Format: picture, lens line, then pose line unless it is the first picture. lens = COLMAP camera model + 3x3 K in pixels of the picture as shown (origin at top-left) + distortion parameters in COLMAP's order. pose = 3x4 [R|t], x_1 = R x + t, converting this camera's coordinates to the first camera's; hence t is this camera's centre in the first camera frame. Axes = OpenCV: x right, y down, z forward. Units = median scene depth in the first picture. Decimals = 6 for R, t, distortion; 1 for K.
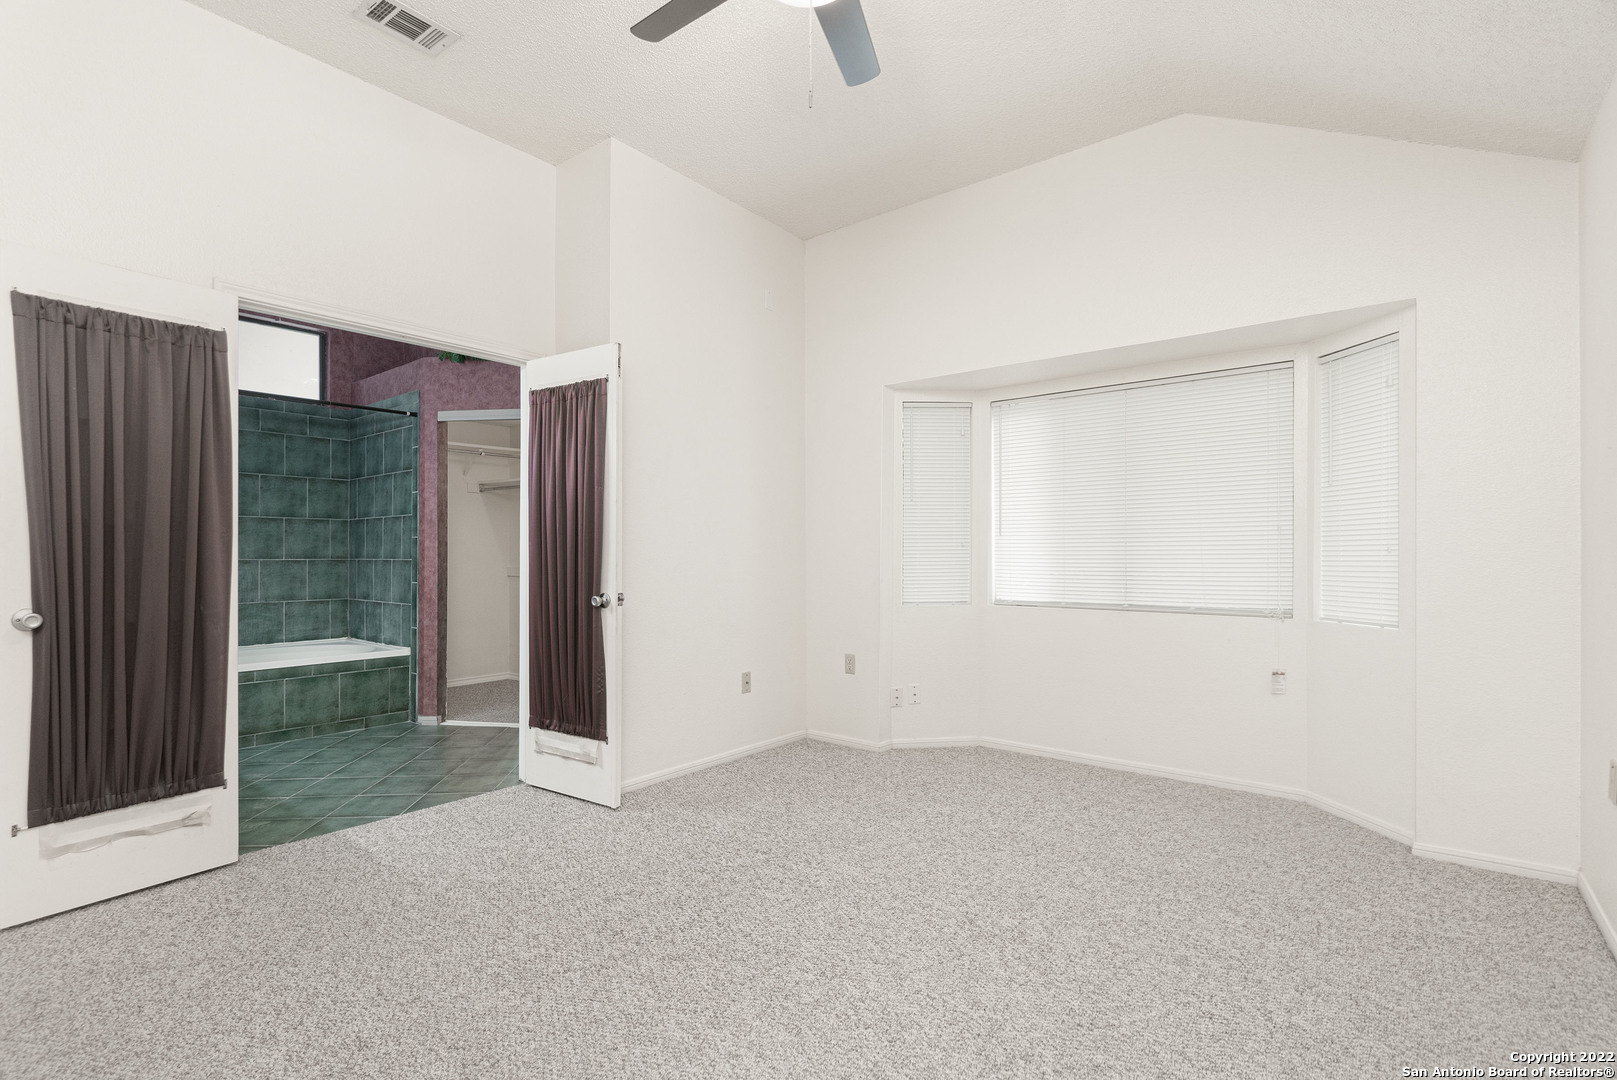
lens RADIAL K [[762.8, 0, 794.7], [0, 762.8, 549.9], [0, 0, 1]] dist [-0.006023, 0.000133]
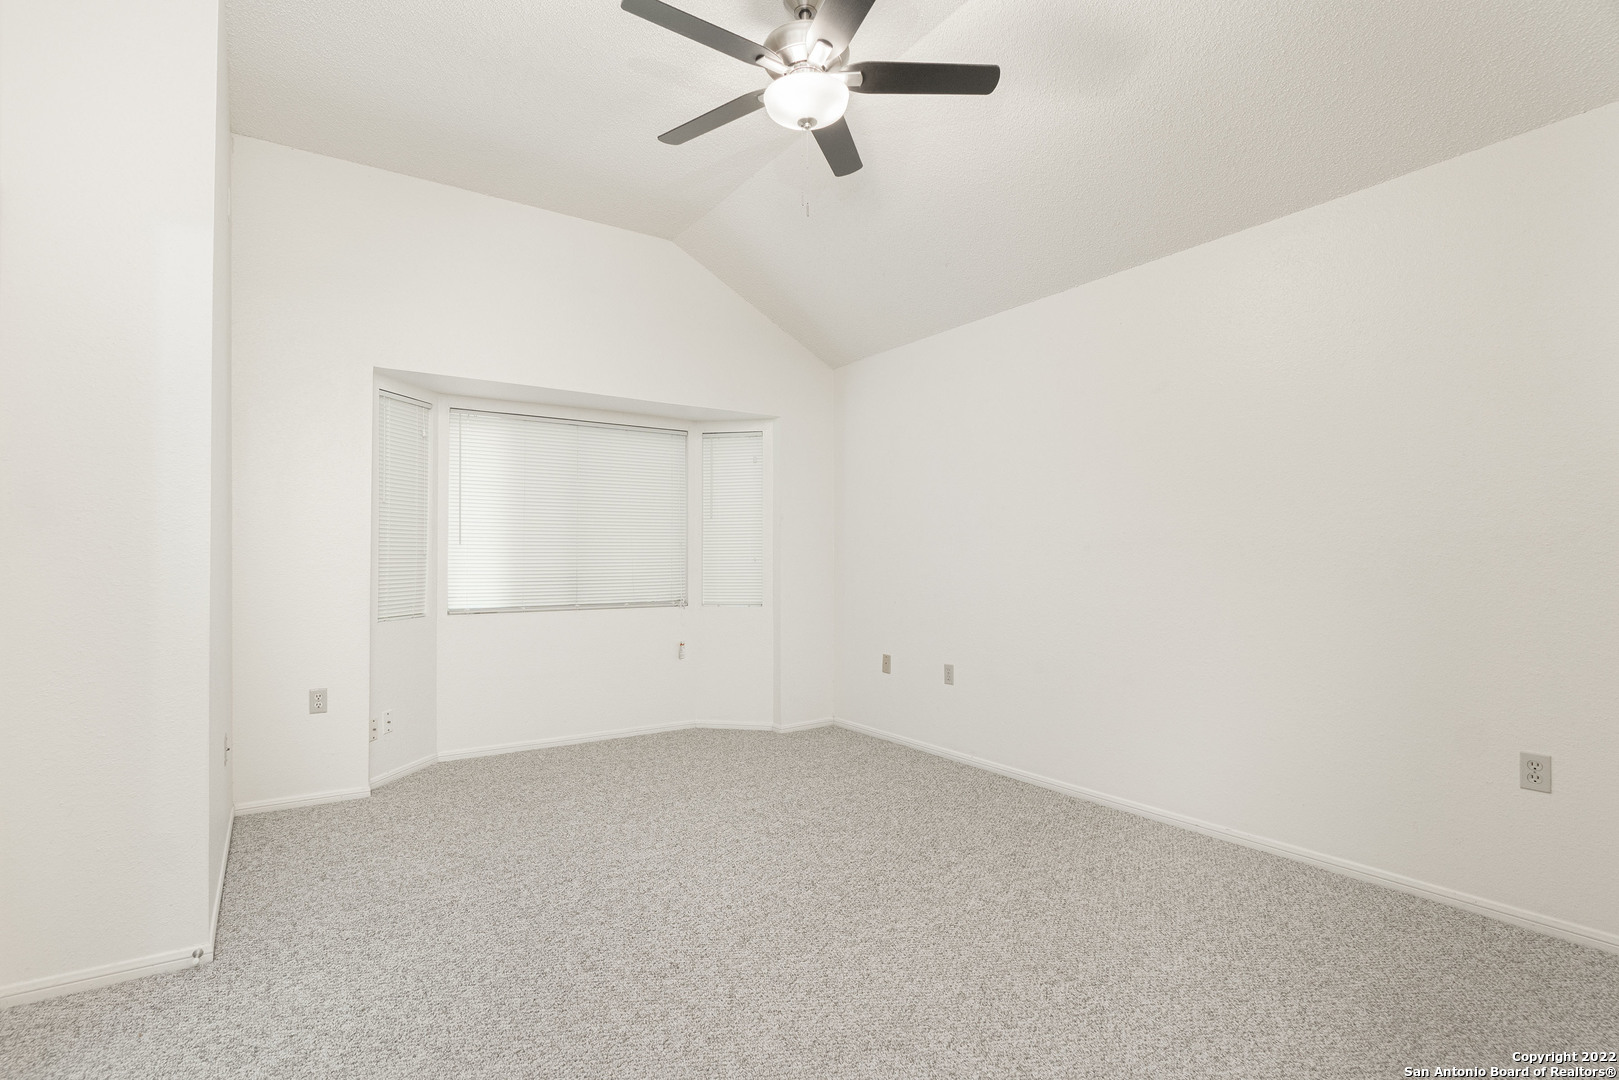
lens RADIAL K [[763.7, 0, 793.6], [0, 763.7, 542.6], [0, 0, 1]] dist [-0.006023, 0.000133]
pose [[0.285018, 0.023480, 0.958235, -0.679525], [-0.002243, 0.999714, -0.023829, 0.002949], [-0.958520, 0.004642, 0.284989, 0.364441]]
